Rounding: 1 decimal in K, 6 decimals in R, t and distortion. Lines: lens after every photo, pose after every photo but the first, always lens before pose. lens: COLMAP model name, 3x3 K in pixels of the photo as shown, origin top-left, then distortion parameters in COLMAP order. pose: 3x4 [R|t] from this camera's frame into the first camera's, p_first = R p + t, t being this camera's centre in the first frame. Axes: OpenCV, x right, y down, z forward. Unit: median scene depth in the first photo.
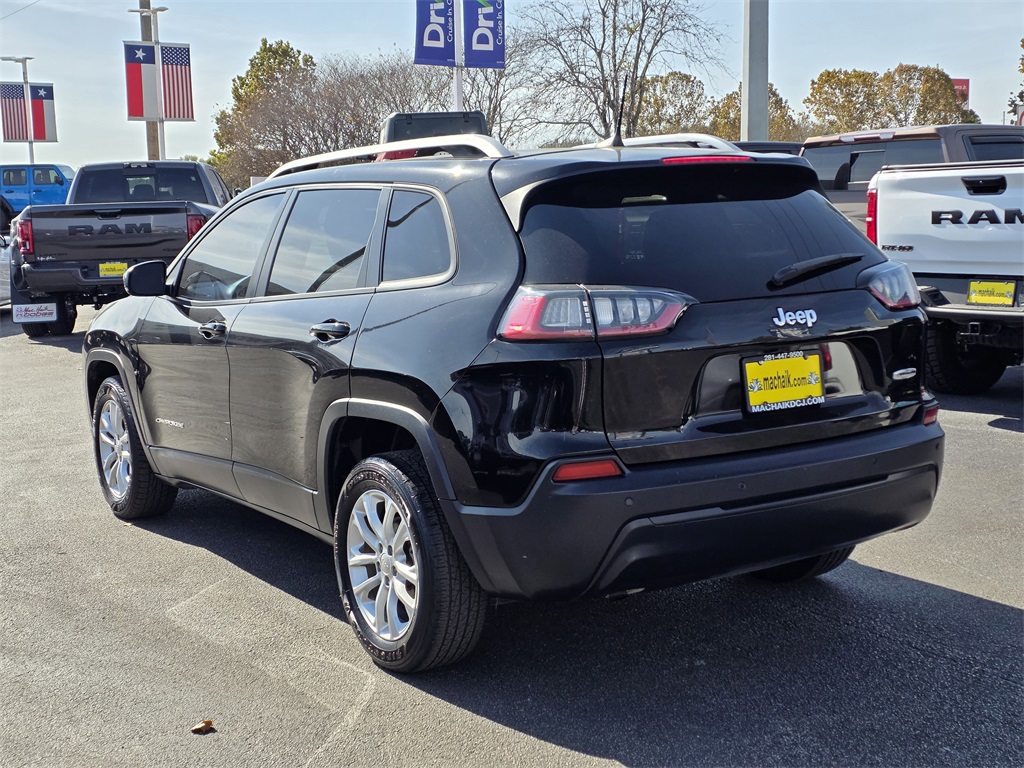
lens RADIAL K [[1325.2, 0, 490.6], [0, 1325.2, 385.0], [0, 0, 1]] dist [0.308334, -0.981797]
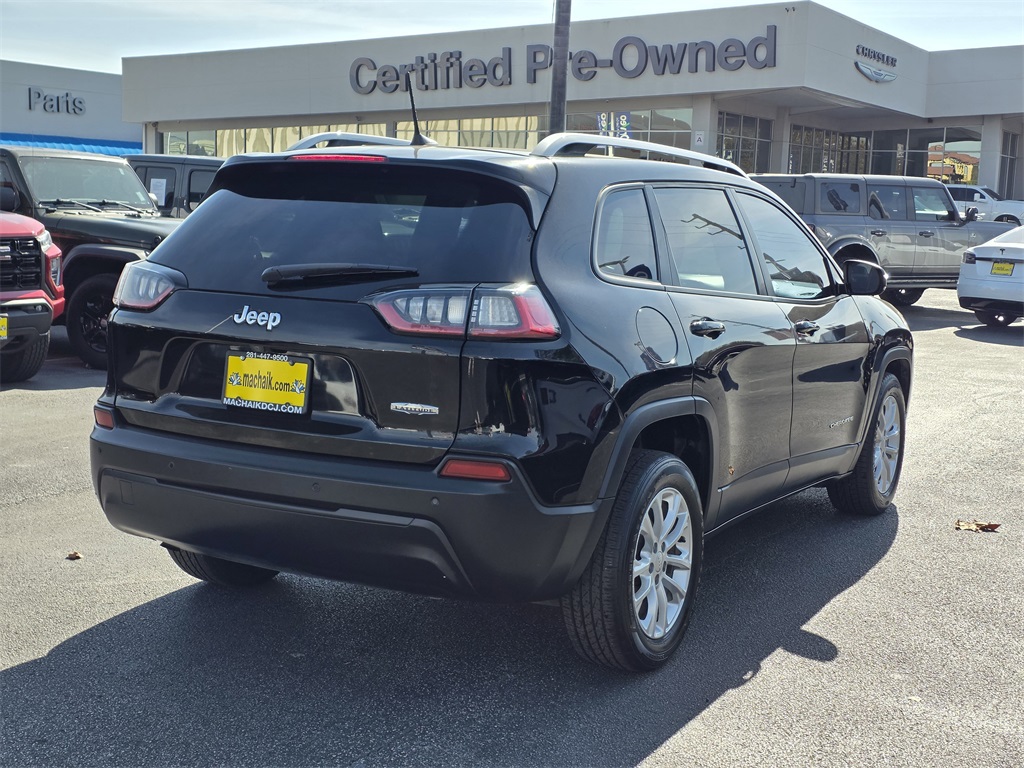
lens RADIAL K [[1325.2, 0, 490.6], [0, 1325.2, 385.0], [0, 0, 1]] dist [0.308334, -0.981797]
pose [[0.451881, 0.159643, -0.877677, 1.161564], [-0.164212, 0.981930, 0.094060, -0.120939], [0.876834, 0.101621, 0.469931, 0.687659]]
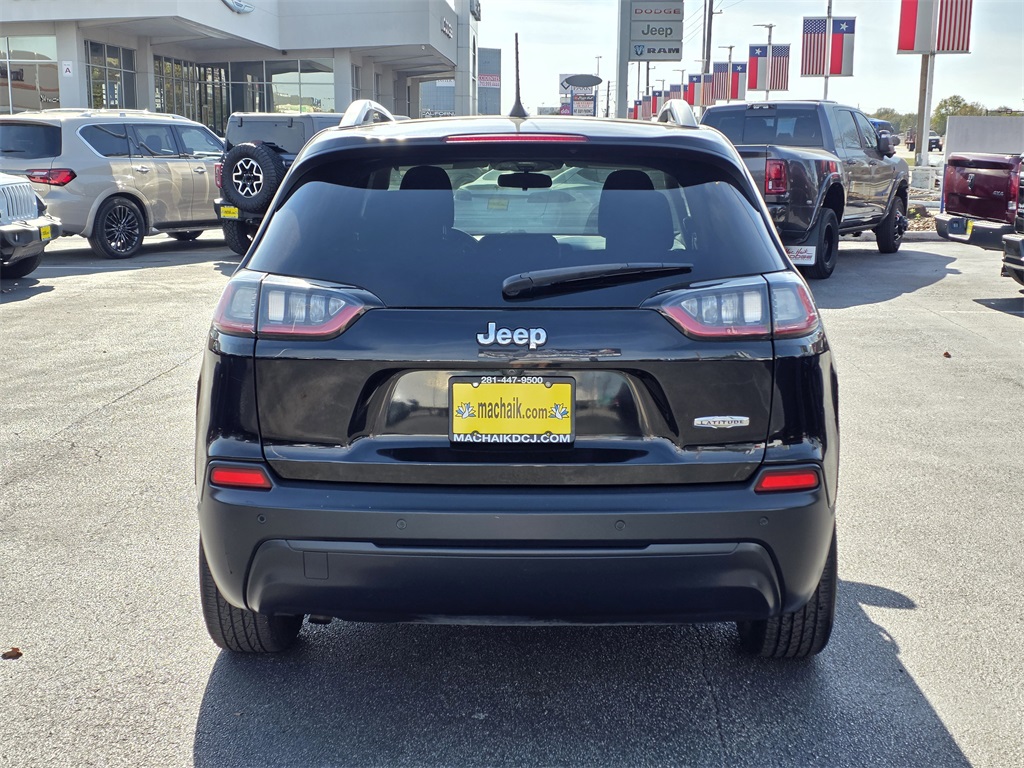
lens RADIAL K [[1325.2, 0, 490.6], [0, 1325.2, 385.0], [0, 0, 1]] dist [0.308334, -0.981797]
pose [[0.819147, 0.127181, -0.559305, 0.672395], [-0.099872, 0.991838, 0.079266, -0.083155], [0.564821, -0.009071, 0.825163, 0.312056]]
